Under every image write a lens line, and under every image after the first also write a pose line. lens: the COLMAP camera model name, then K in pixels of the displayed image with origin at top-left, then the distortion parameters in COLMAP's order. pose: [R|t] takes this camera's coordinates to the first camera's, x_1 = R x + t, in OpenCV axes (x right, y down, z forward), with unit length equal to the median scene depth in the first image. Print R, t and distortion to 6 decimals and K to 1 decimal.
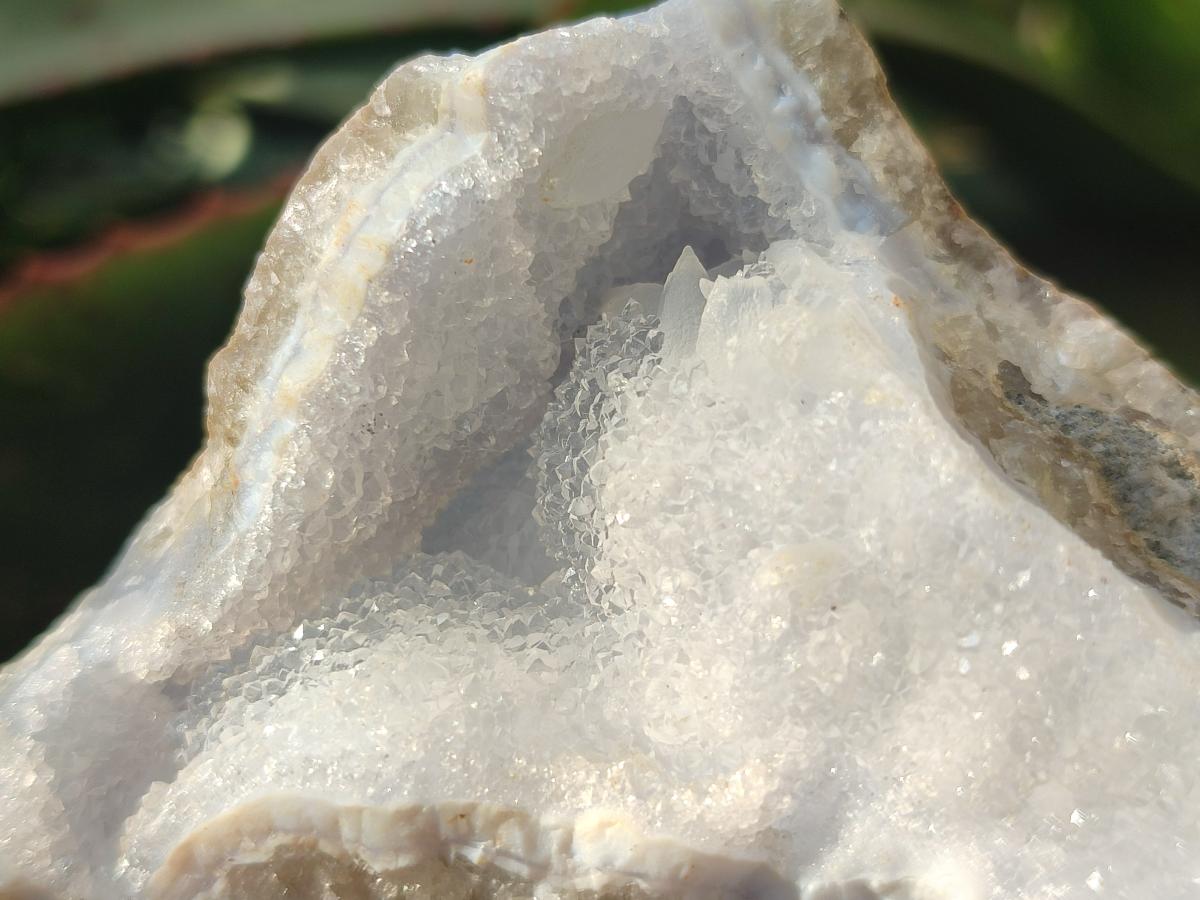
lens RADIAL K [[1918.0, 0, 600.0], [0, 1918.0, 450.0], [0, 0, 1]] dist [0.387403, -2.982120]
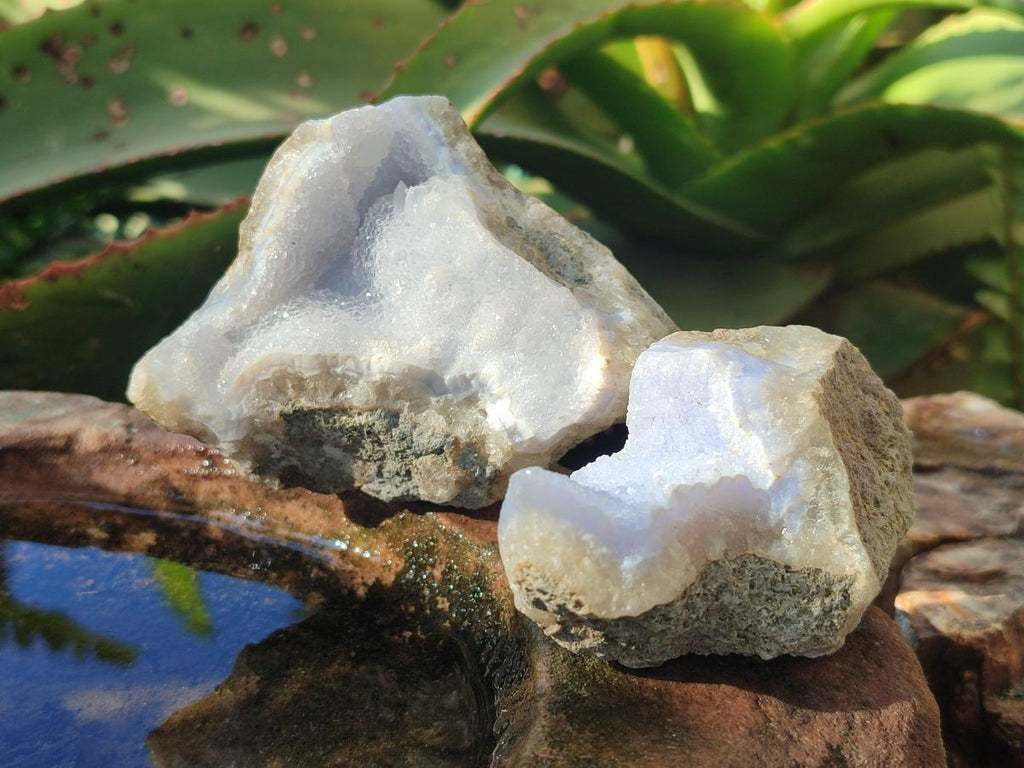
lens RADIAL K [[1636.7, 0, 512.0], [0, 1636.7, 384.0], [0, 0, 1]] dist [0.387403, -2.982120]
pose [[0.996347, -0.039341, 0.075799, 0.011104], [0.046545, 0.994317, -0.095743, 0.475036], [-0.071602, 0.098921, 0.992516, -1.563854]]
